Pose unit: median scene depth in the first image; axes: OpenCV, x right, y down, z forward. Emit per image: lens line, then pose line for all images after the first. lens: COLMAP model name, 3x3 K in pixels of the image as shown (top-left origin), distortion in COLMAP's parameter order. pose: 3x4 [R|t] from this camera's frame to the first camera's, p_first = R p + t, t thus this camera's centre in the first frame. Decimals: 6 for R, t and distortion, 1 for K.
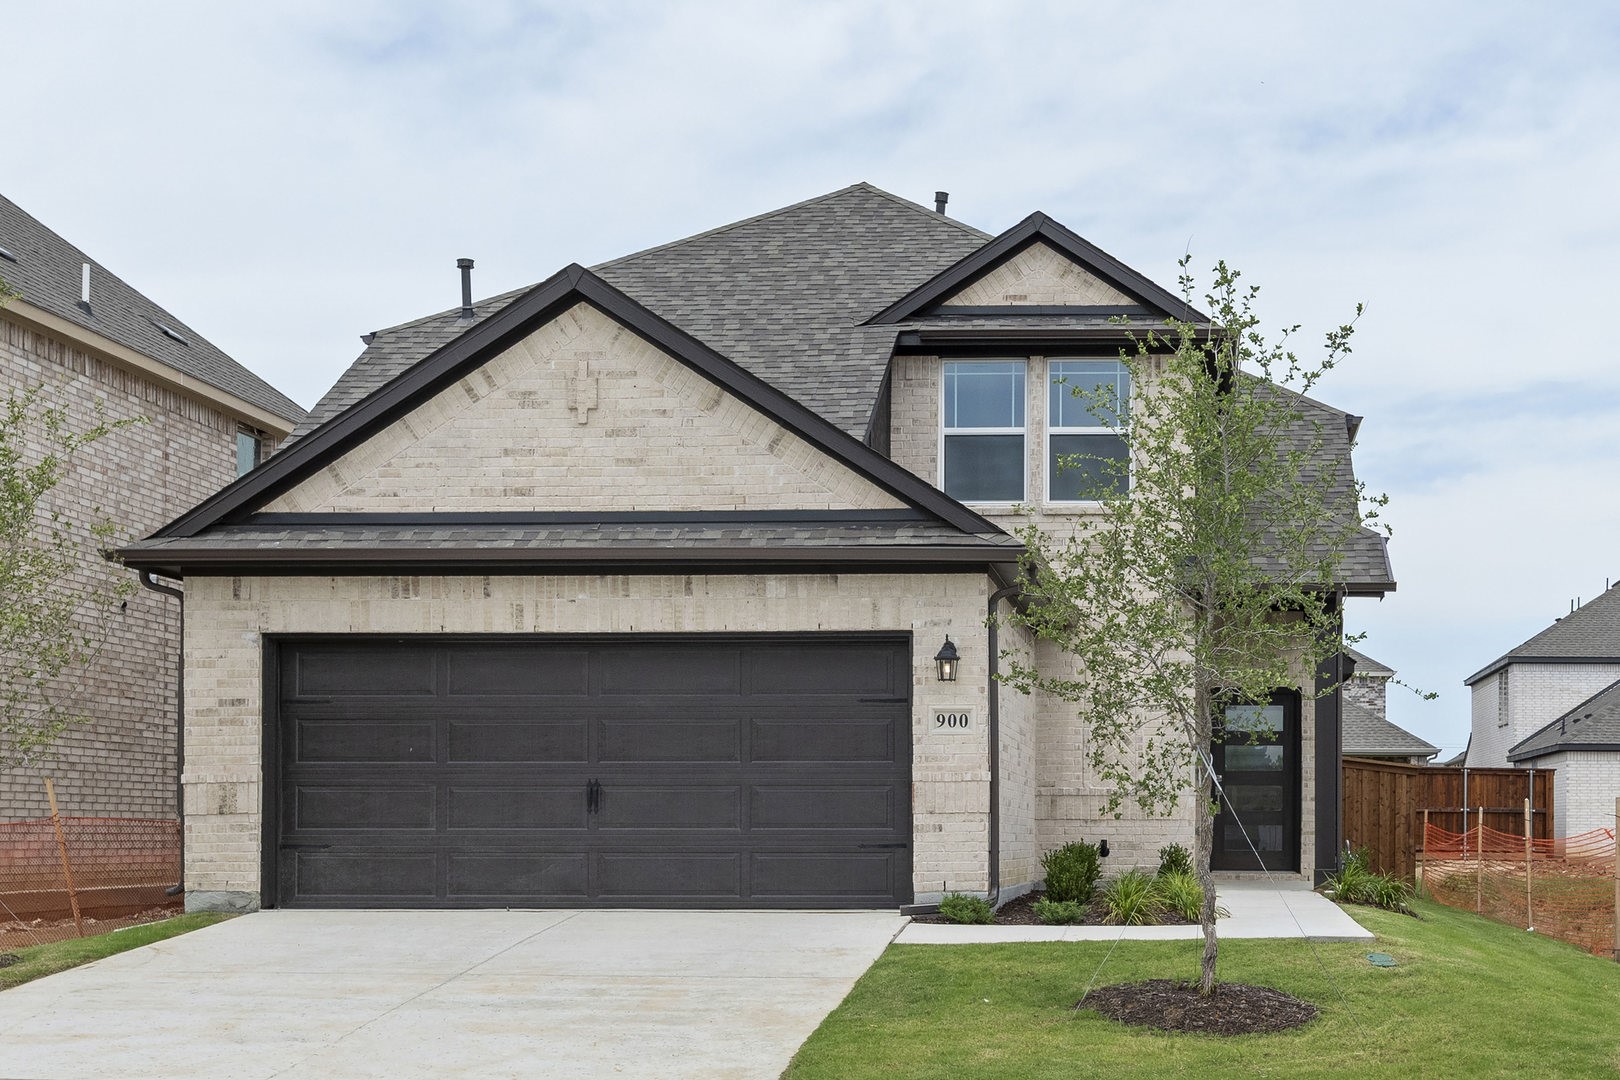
lens RADIAL K [[1045.0, 0, 810.9], [0, 1045.0, 530.7], [0, 0, 1]] dist [0.002174, -0.000130]
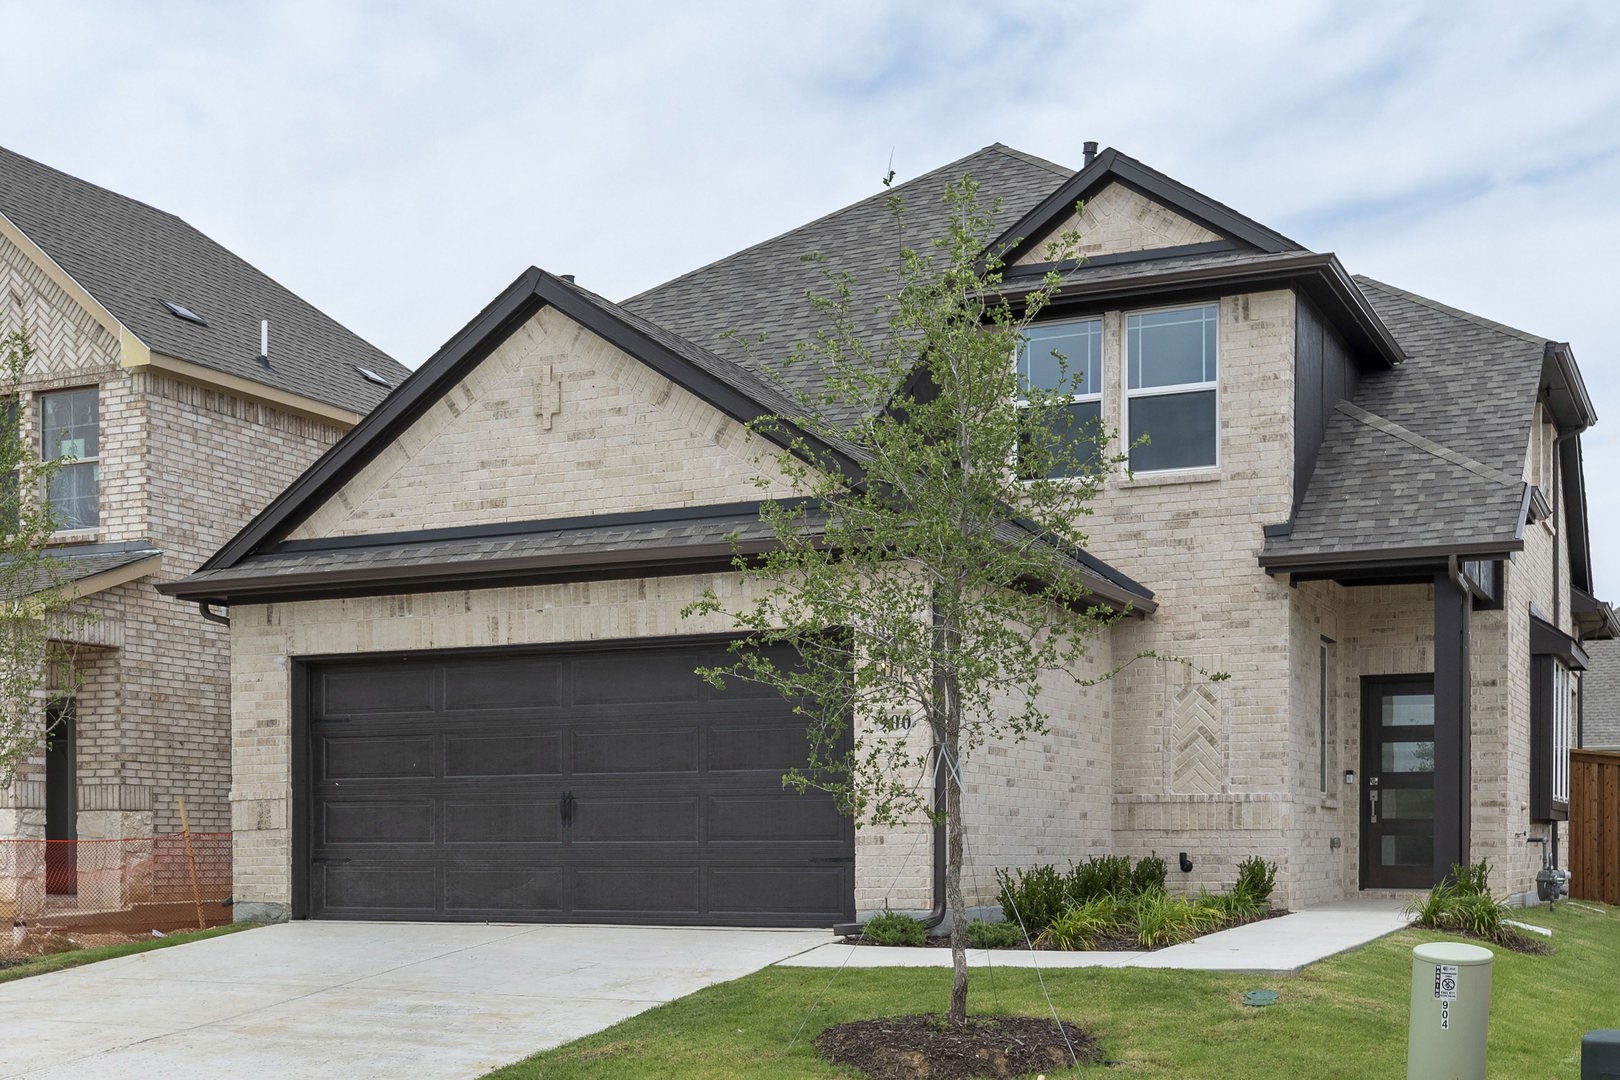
lens RADIAL K [[1090.3, 0, 810.1], [0, 1090.3, 549.2], [0, 0, 1]] dist [0.002069, 0.001761]
pose [[0.975143, -0.060533, -0.213149, 0.225205], [0.063854, 0.997921, 0.008723, 0.015572], [0.212178, -0.022116, 0.976981, 0.051968]]
